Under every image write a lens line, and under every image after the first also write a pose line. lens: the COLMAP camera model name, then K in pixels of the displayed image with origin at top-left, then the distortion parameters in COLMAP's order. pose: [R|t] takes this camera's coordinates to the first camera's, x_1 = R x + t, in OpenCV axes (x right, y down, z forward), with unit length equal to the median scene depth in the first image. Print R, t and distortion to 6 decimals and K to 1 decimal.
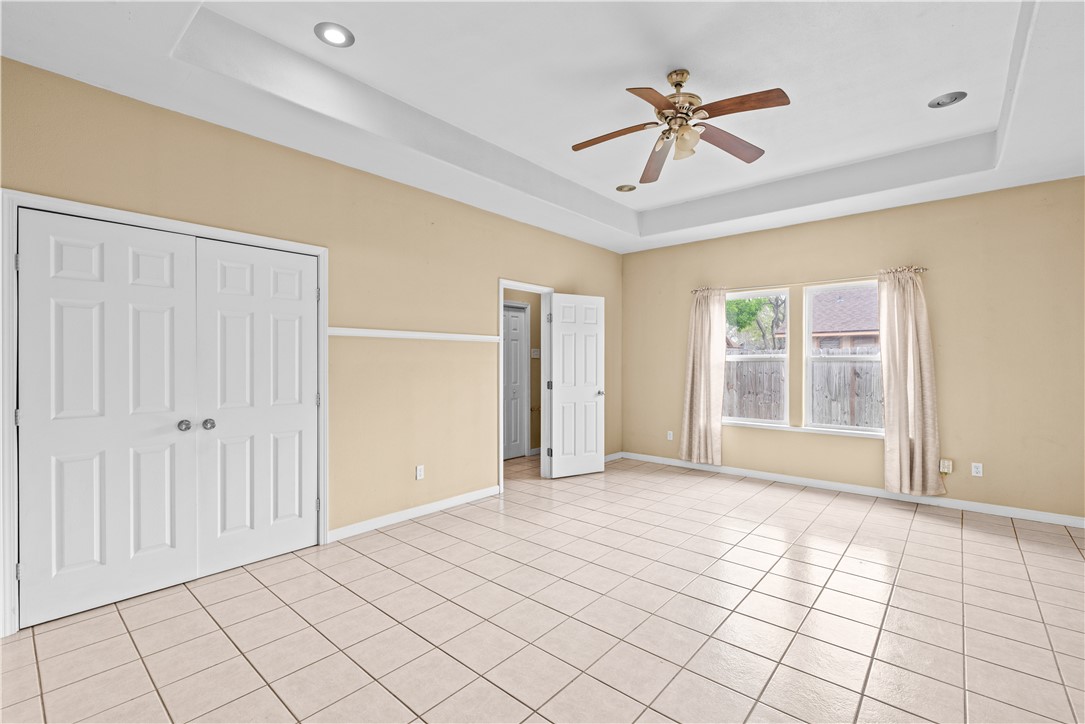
lens RADIAL K [[488.8, 0, 541.9], [0, 488.8, 364.4], [0, 0, 1]] dist [0.003368, 0.000424]
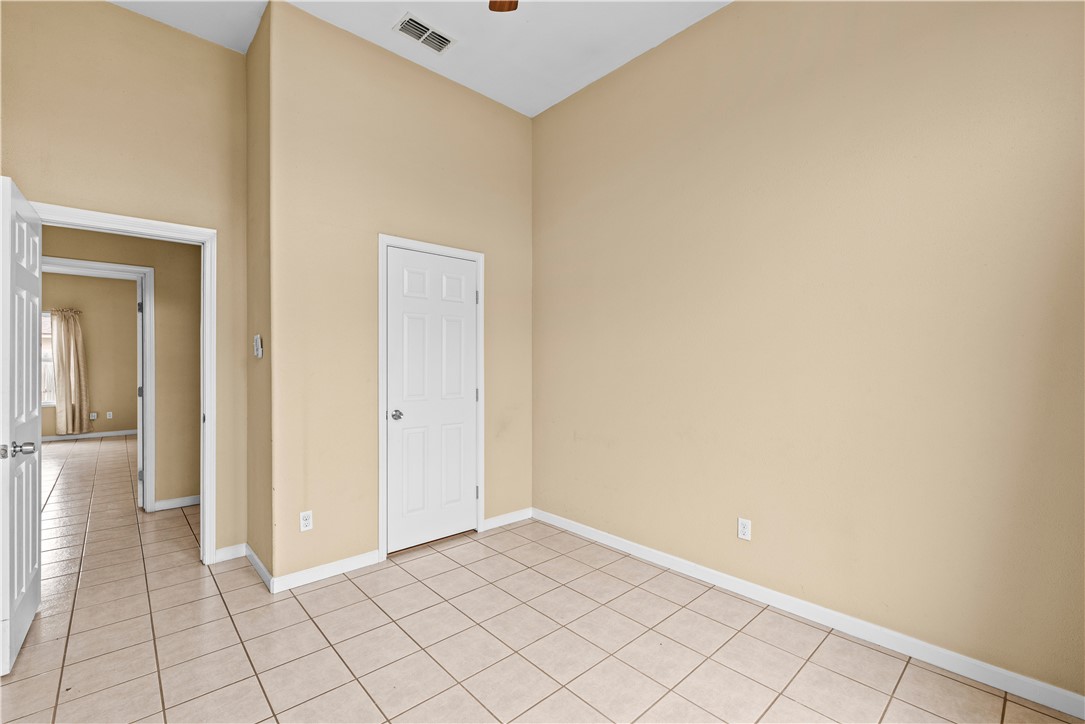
lens RADIAL K [[488.8, 0, 542.7], [0, 488.8, 357.3], [0, 0, 1]] dist [0.003368, 0.000424]
pose [[0.154667, 0.003120, 0.987962, -0.789400], [0.011690, 0.999919, -0.004987, 0.007636], [-0.987898, 0.012321, 0.154618, -1.023665]]
